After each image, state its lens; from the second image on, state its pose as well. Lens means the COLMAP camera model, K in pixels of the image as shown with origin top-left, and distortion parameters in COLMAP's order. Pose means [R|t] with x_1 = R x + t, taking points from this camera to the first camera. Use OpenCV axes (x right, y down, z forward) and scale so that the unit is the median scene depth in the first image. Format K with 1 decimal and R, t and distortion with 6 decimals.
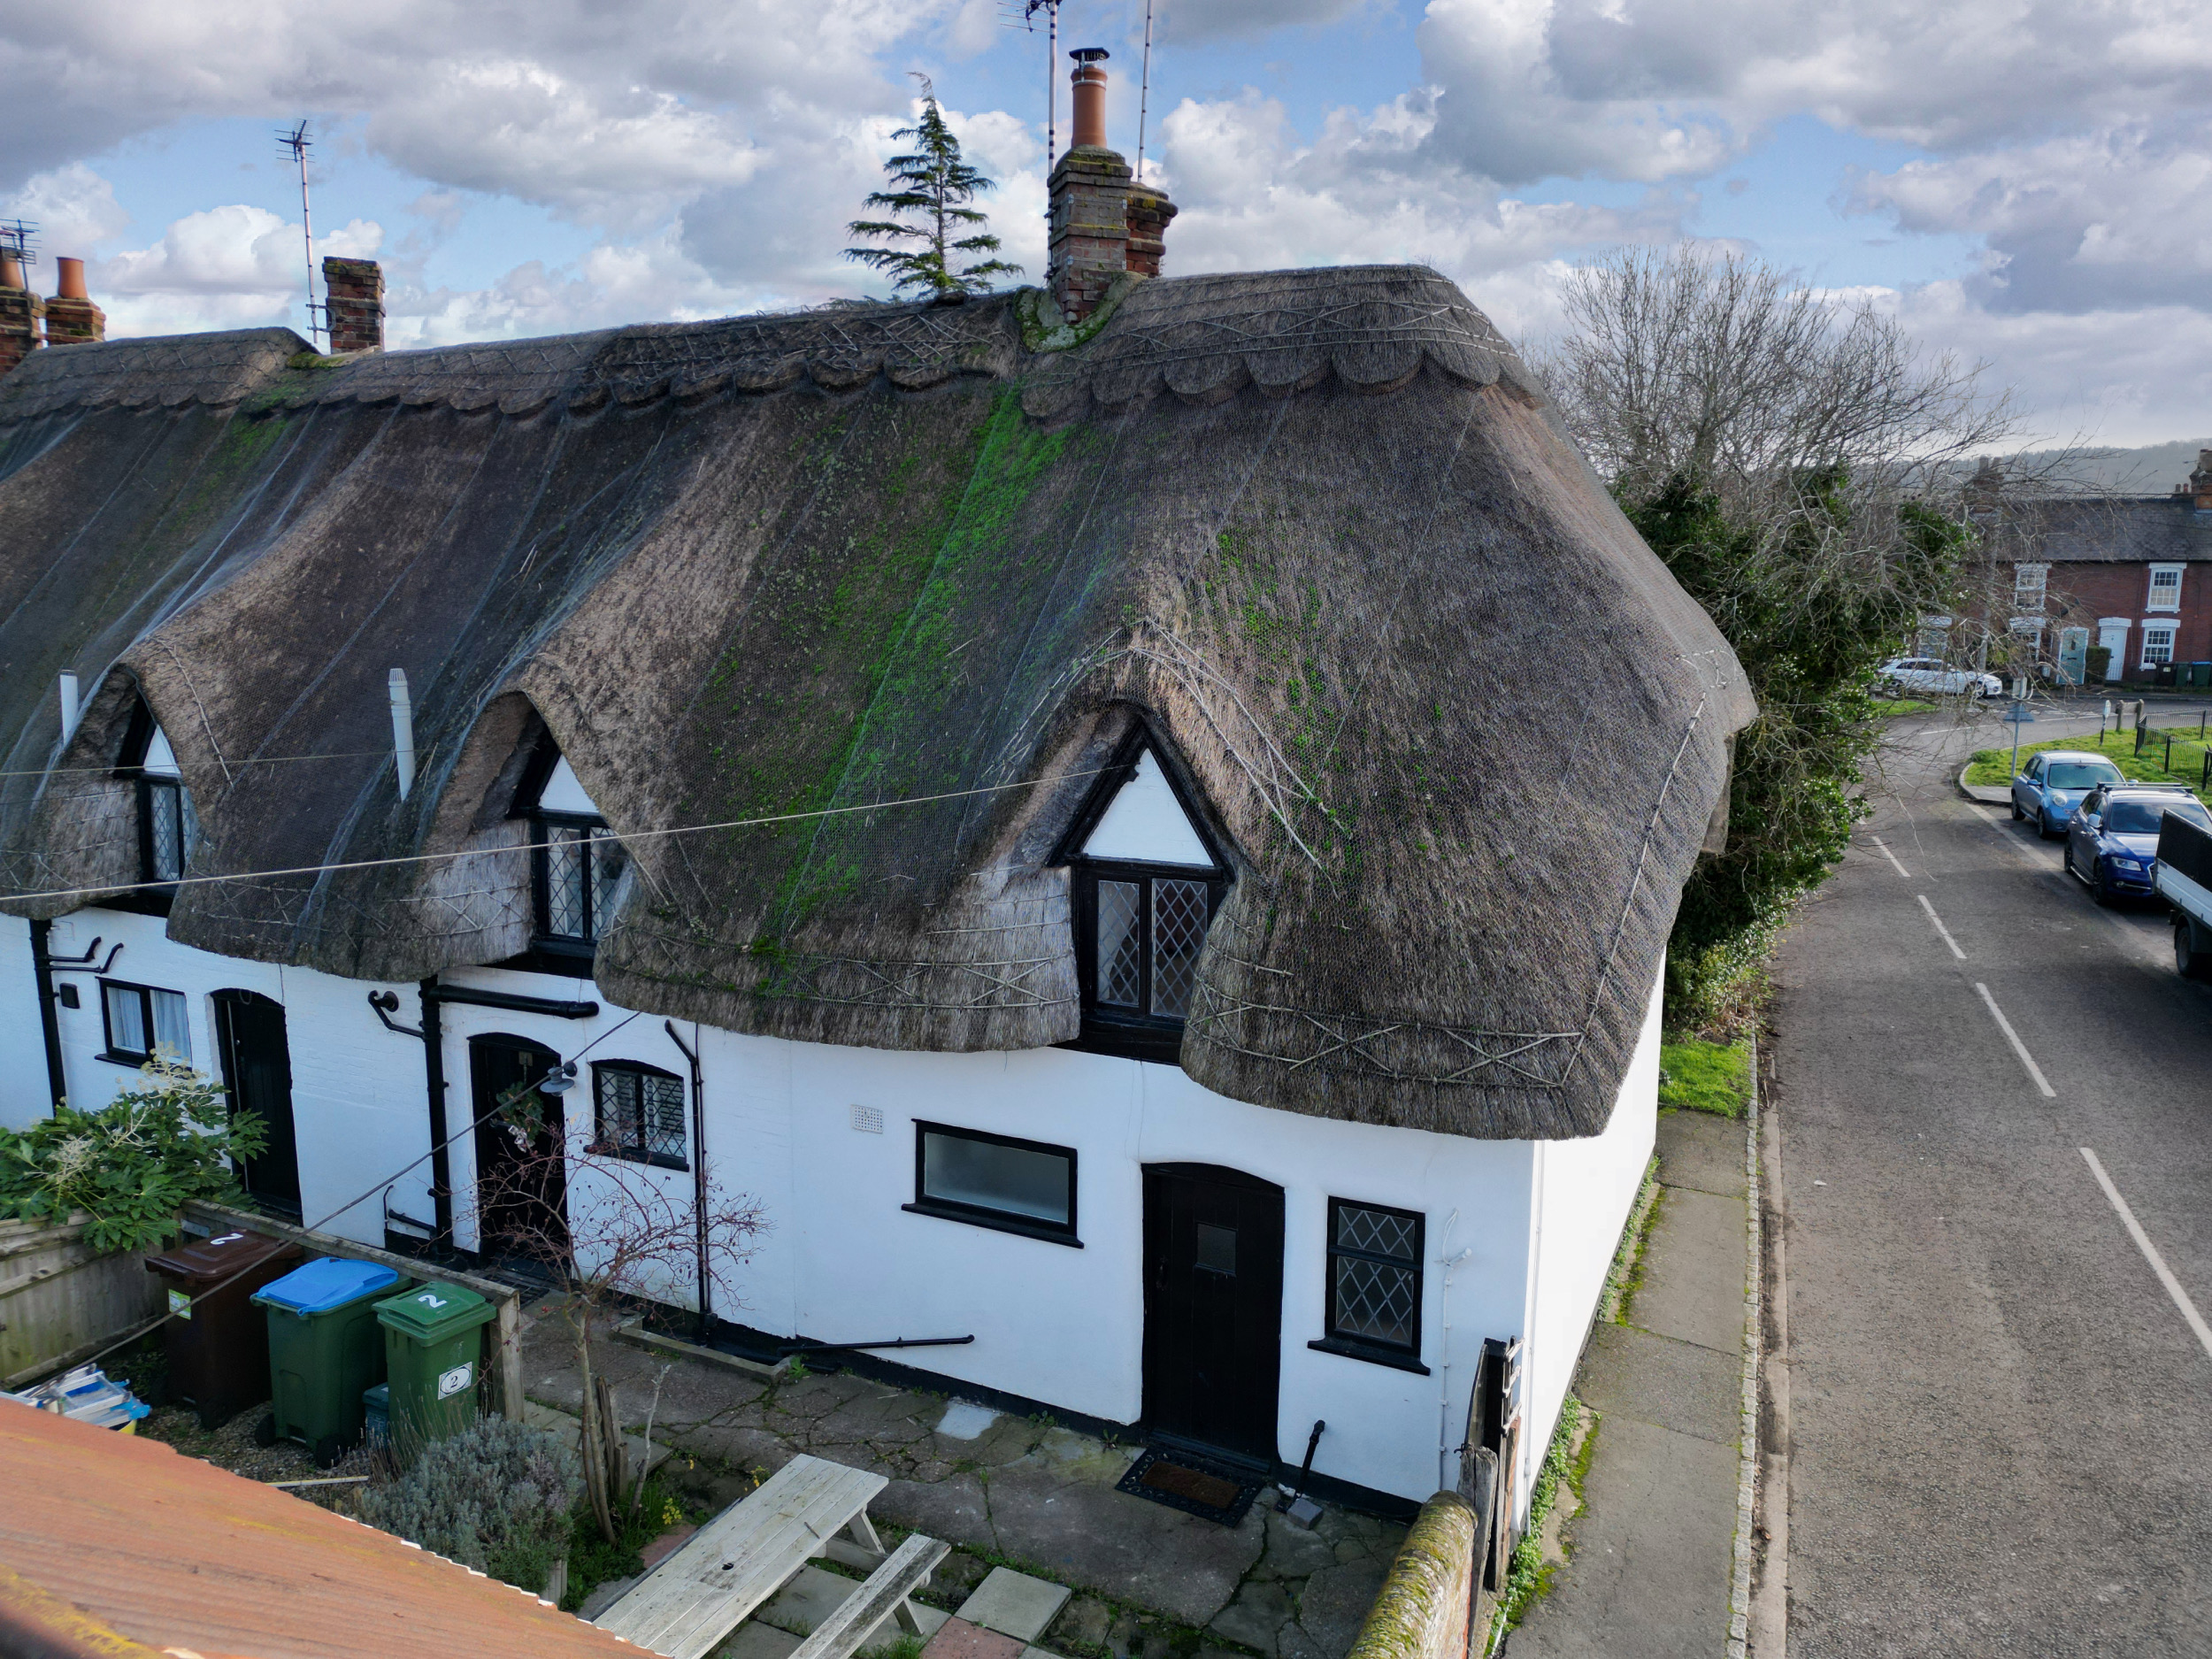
lens RADIAL K [[1516.7, 0, 1108.0], [0, 1516.7, 812.6], [0, 0, 1]] dist [0.044373, -0.040047]
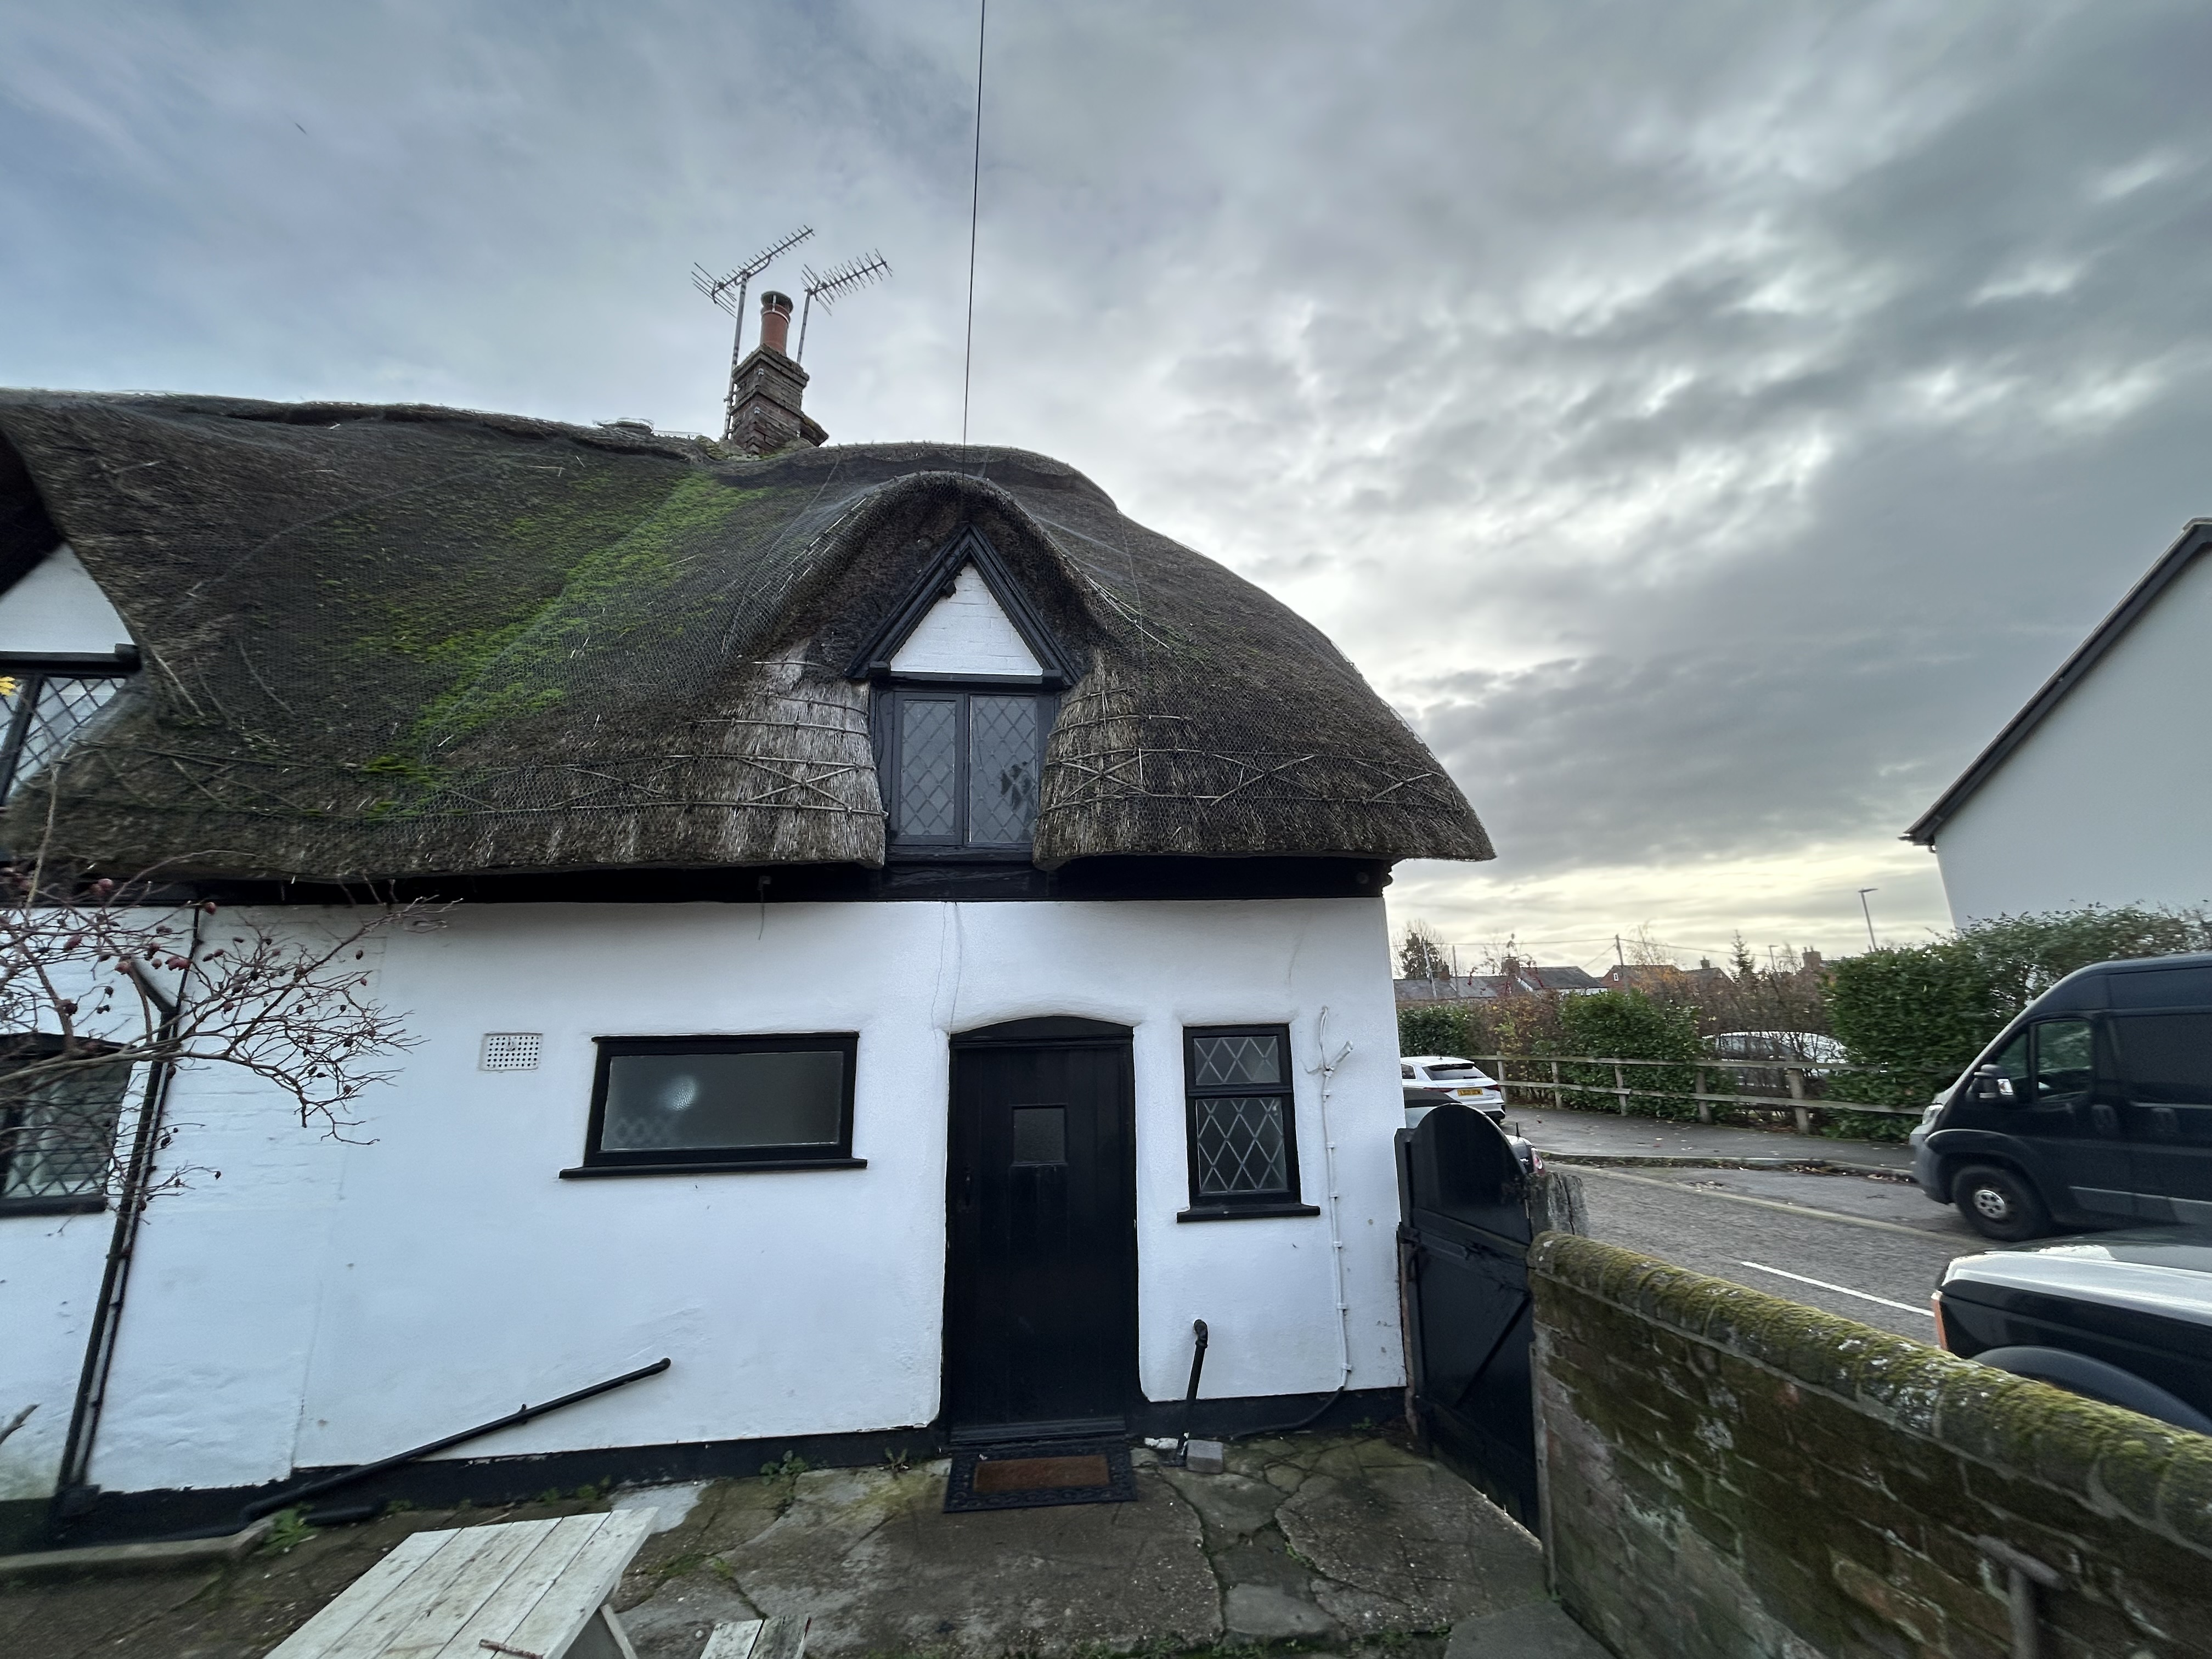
lens RADIAL K [[886.1, 0, 1103.3], [0, 886.1, 835.0], [0, 0, 1]] dist [0.003740, -0.001054]
pose [[0.841833, 0.108364, 0.528748, -0.146115], [0.104152, 0.928612, -0.356136, 0.264785], [-0.529594, 0.354877, 0.770449, 0.473614]]
